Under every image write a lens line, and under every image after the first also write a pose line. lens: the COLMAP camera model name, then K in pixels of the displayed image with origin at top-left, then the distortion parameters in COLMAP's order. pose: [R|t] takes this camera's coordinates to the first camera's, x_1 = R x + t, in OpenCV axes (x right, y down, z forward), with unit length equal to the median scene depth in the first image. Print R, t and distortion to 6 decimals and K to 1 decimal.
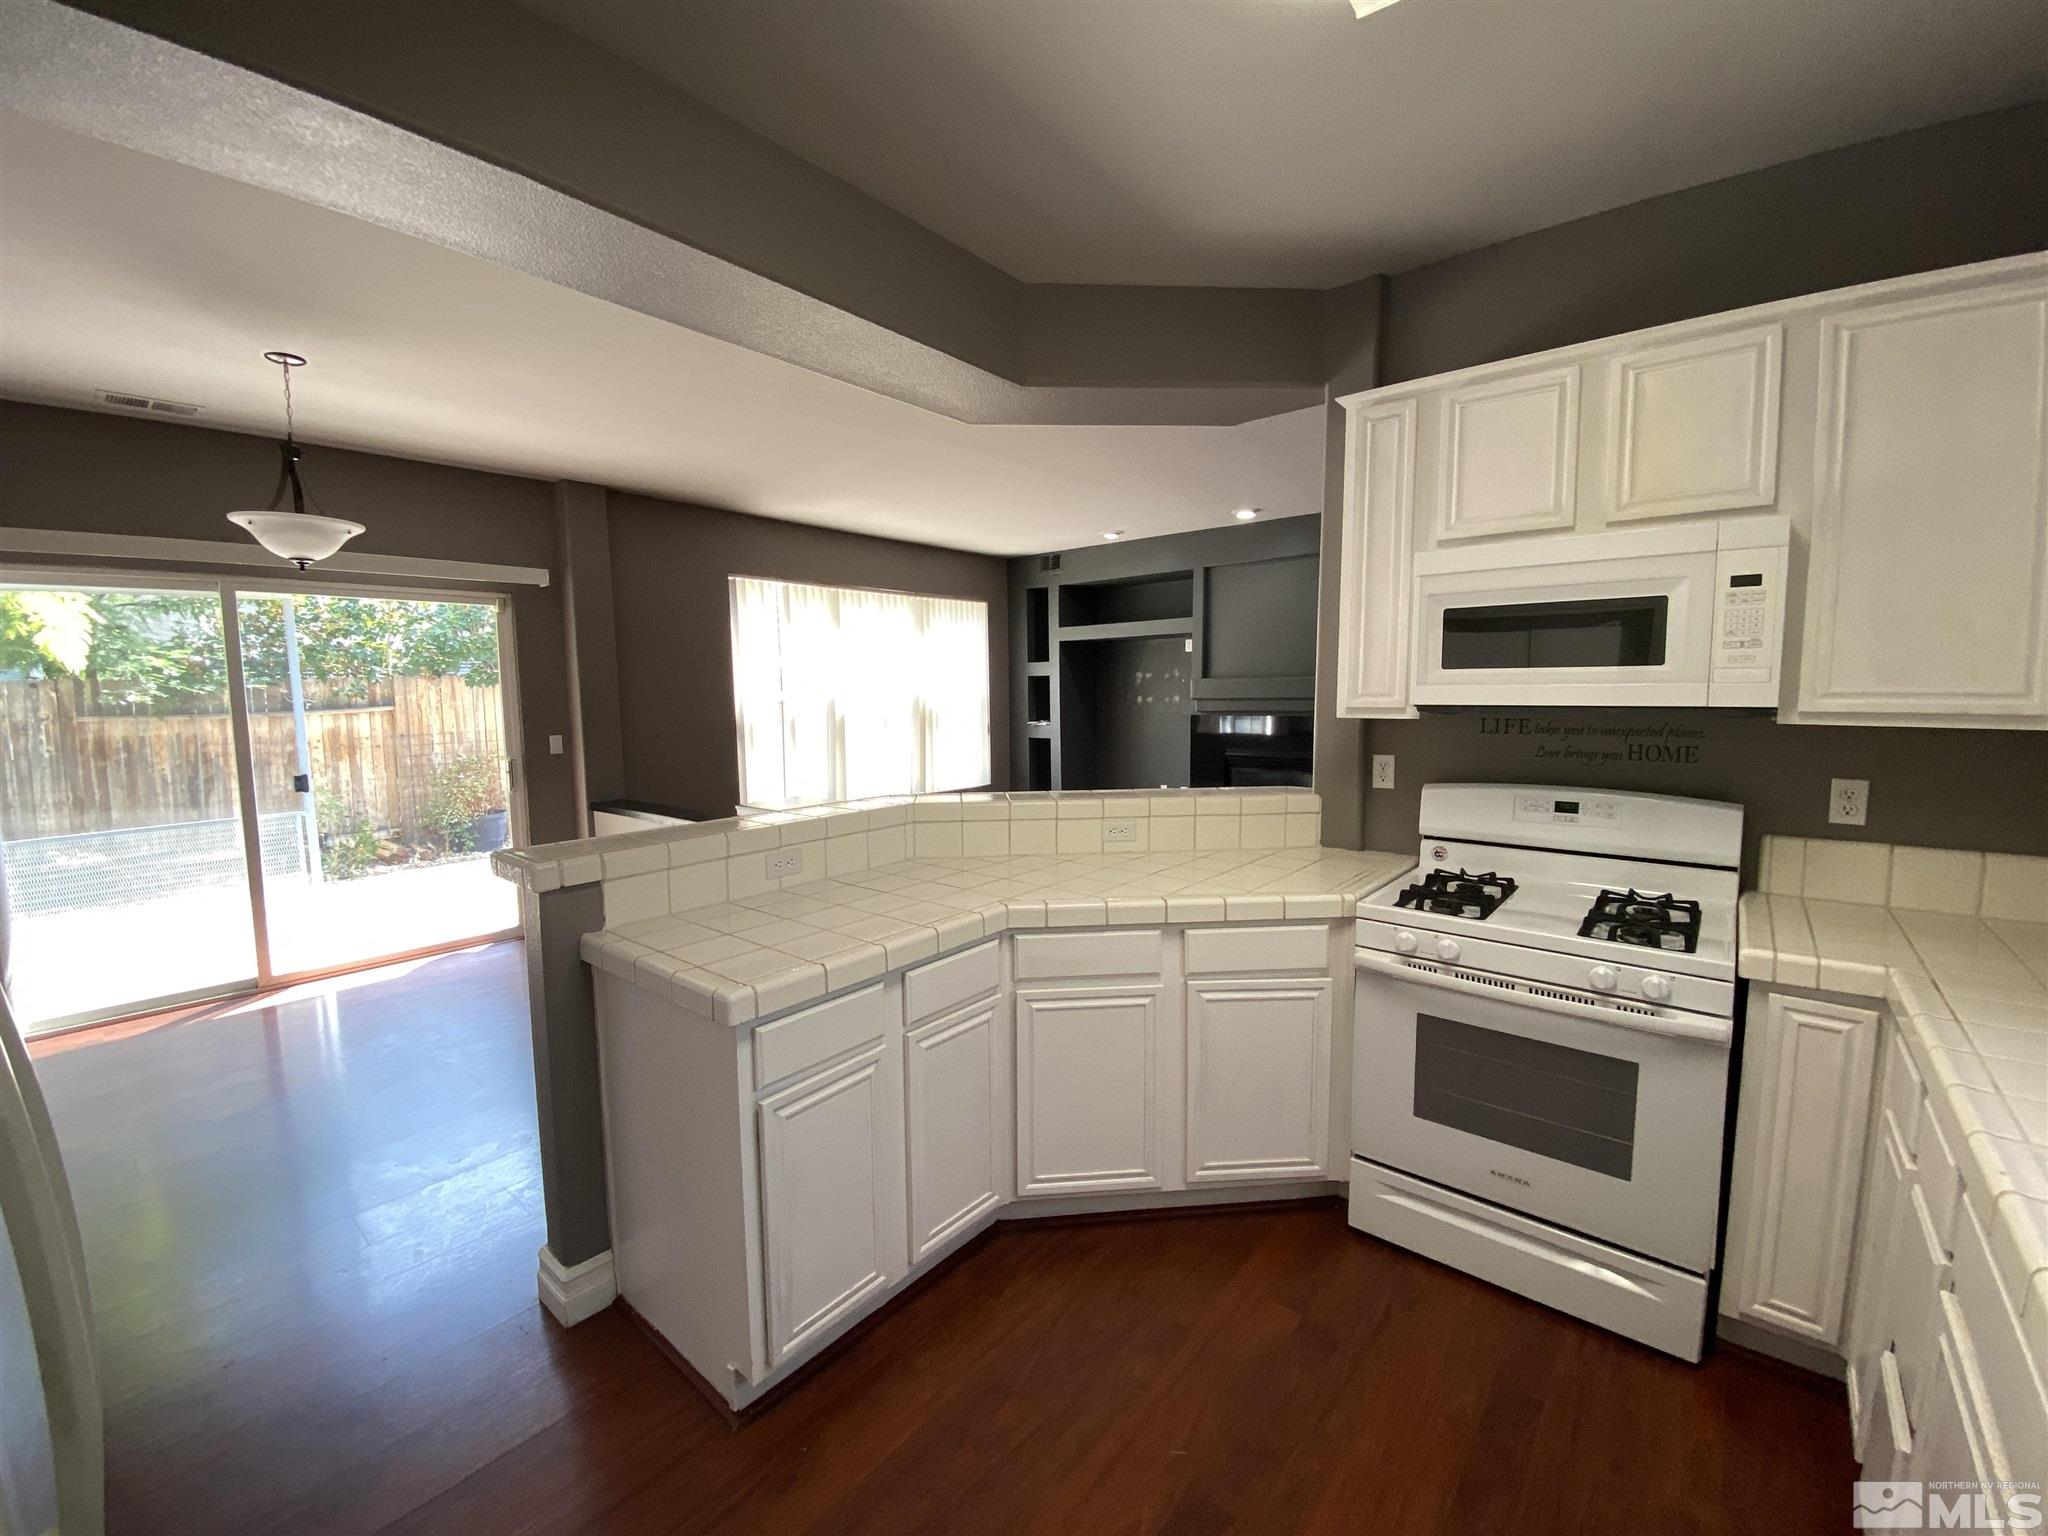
lens RADIAL K [[823.4, 0, 1015.4], [0, 823.4, 765.9], [0, 0, 1]] dist [-0.008156, -0.002741]
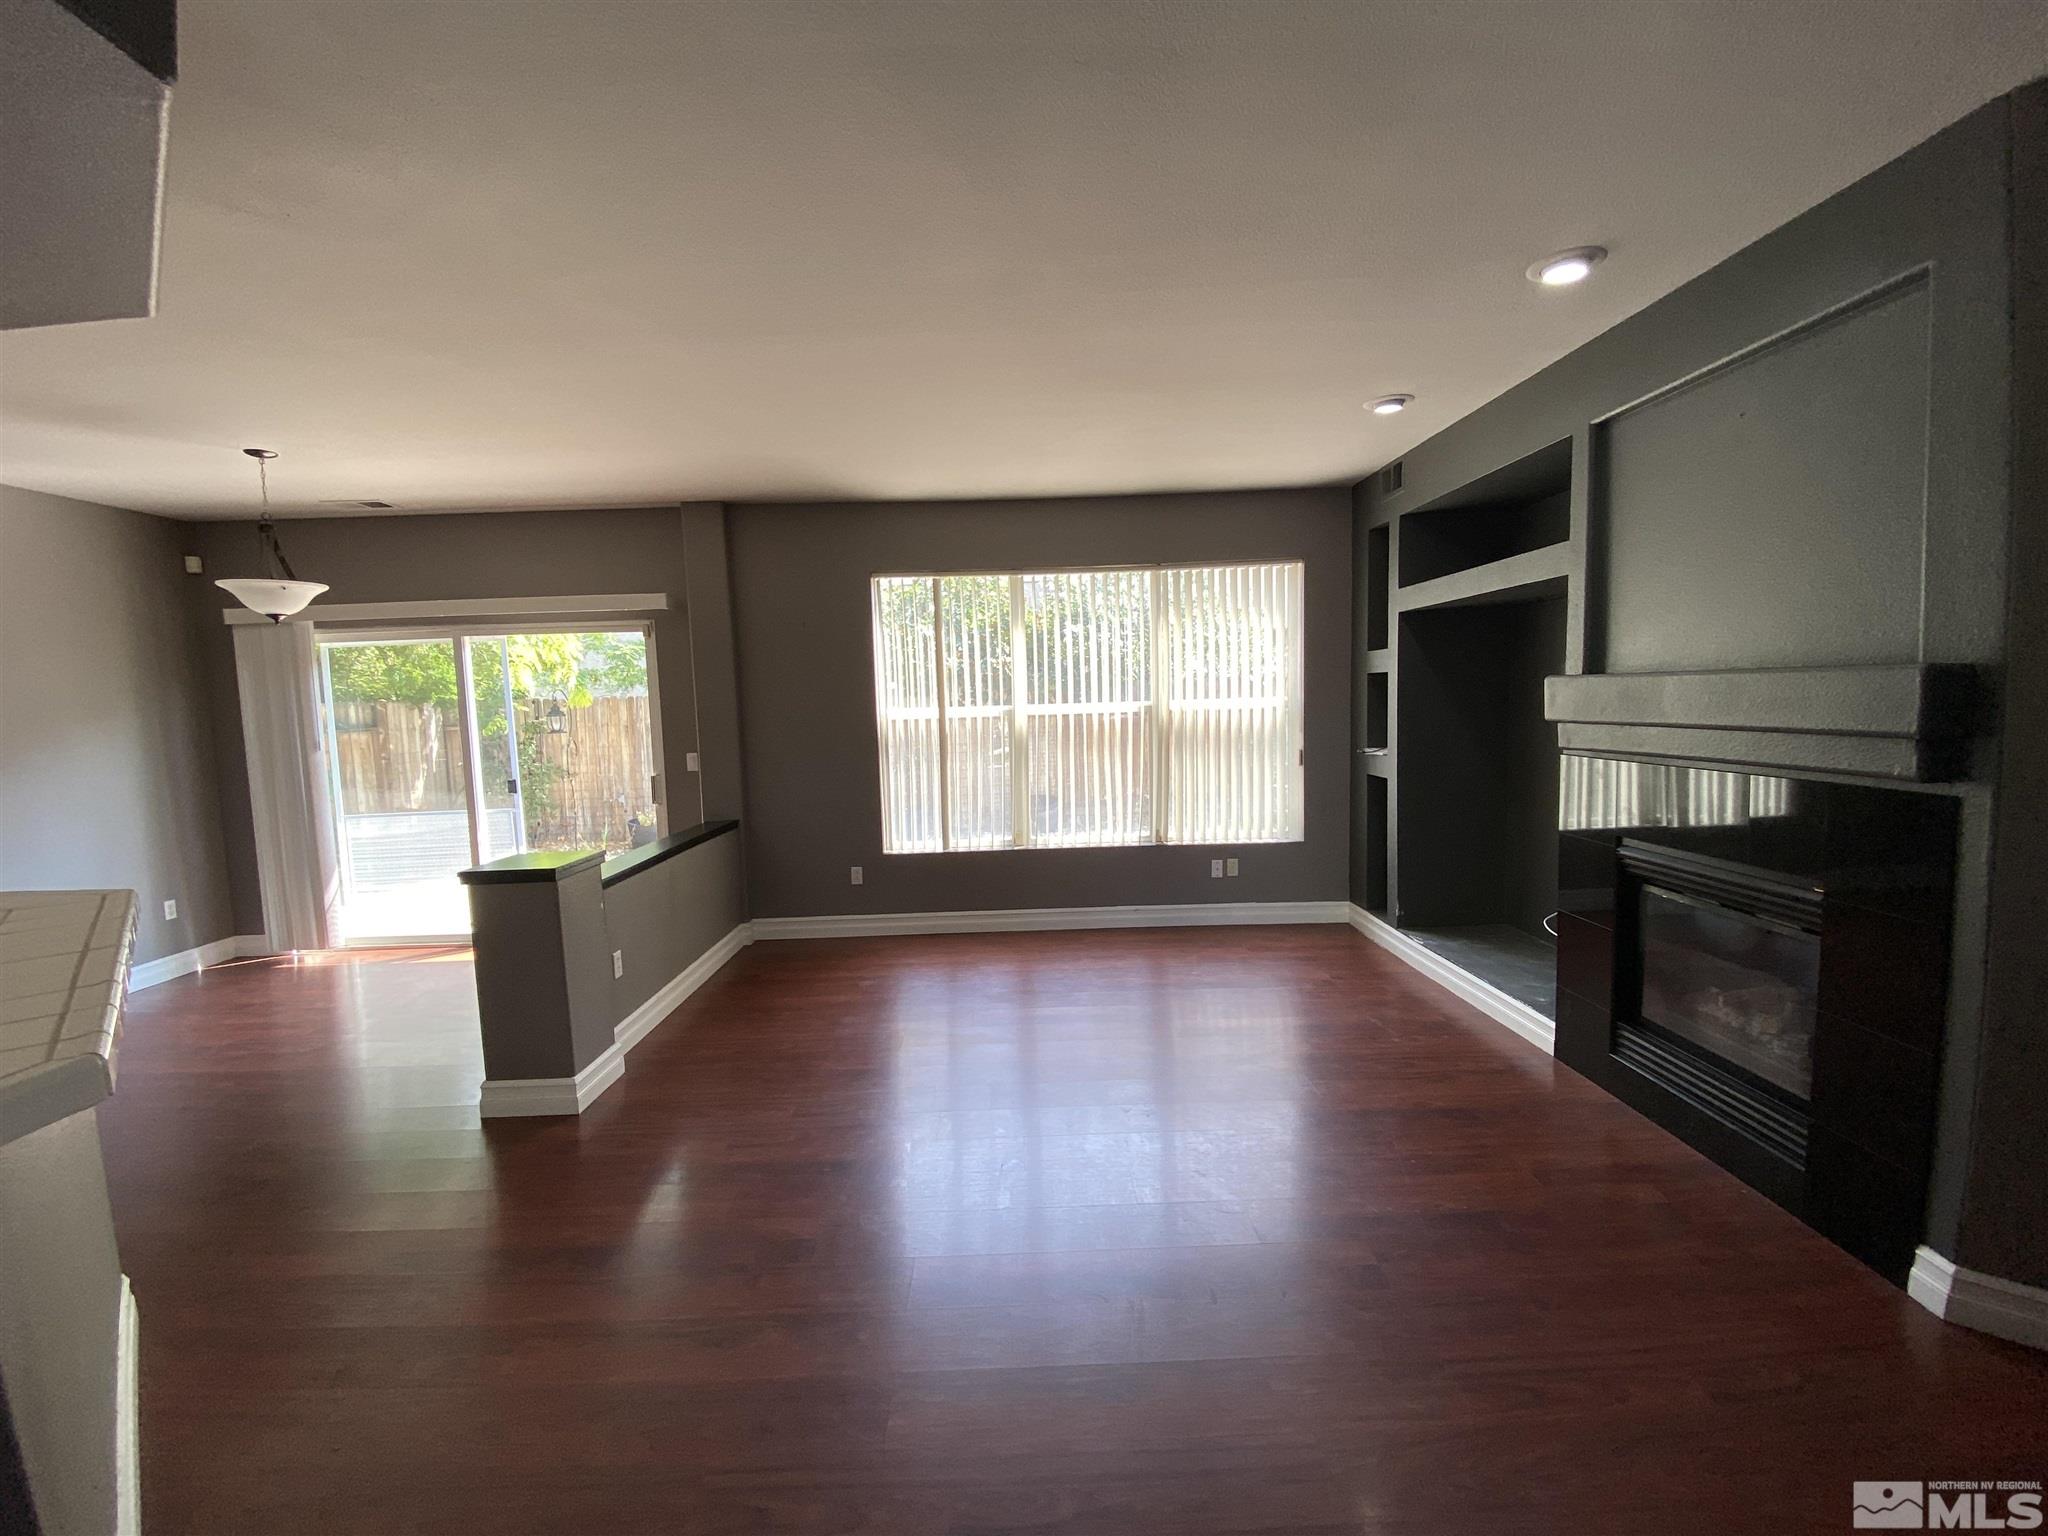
lens RADIAL K [[823.4, 0, 1021.0], [0, 823.4, 769.9], [0, 0, 1]] dist [-0.008156, -0.002741]
pose [[0.658153, 0.059930, -0.750495, 0.324361], [-0.048948, 0.998124, 0.036779, -0.049527], [0.751291, 0.012529, 0.659852, 0.421890]]
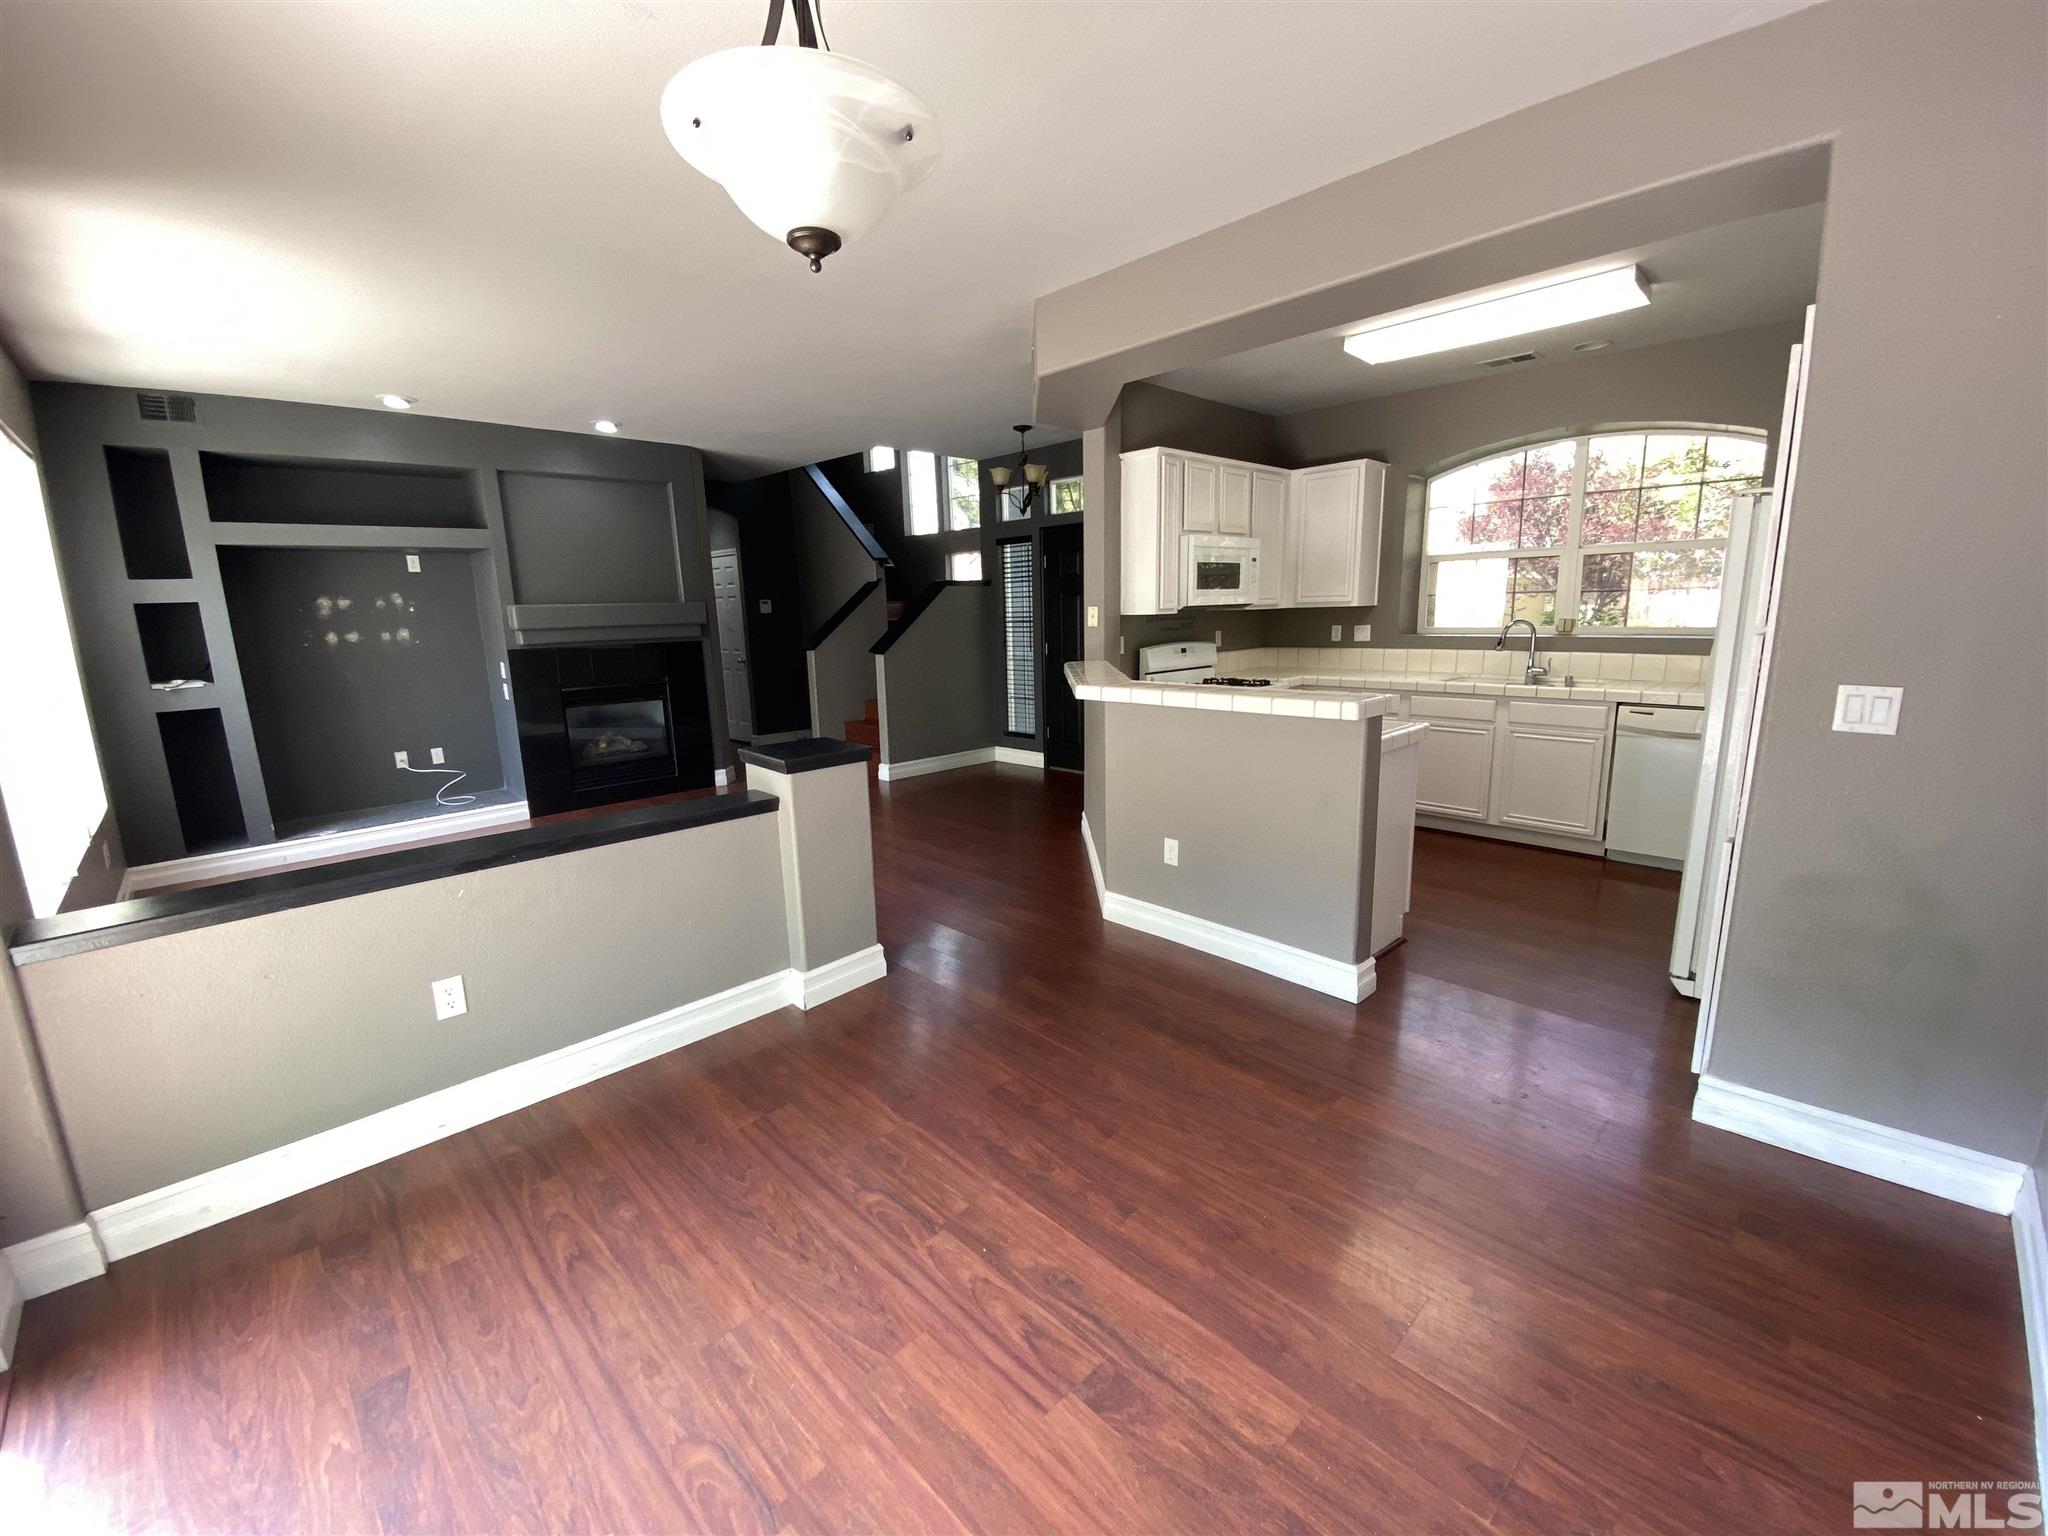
lens RADIAL K [[823.4, 0, 1029.6], [0, 823.4, 761.0], [0, 0, 1]] dist [-0.008156, -0.002741]
pose [[0.094690, -0.178684, 0.979339, -0.512128], [0.117892, 0.978850, 0.167196, -0.025544], [-0.988502, 0.099625, 0.113753, 0.357810]]
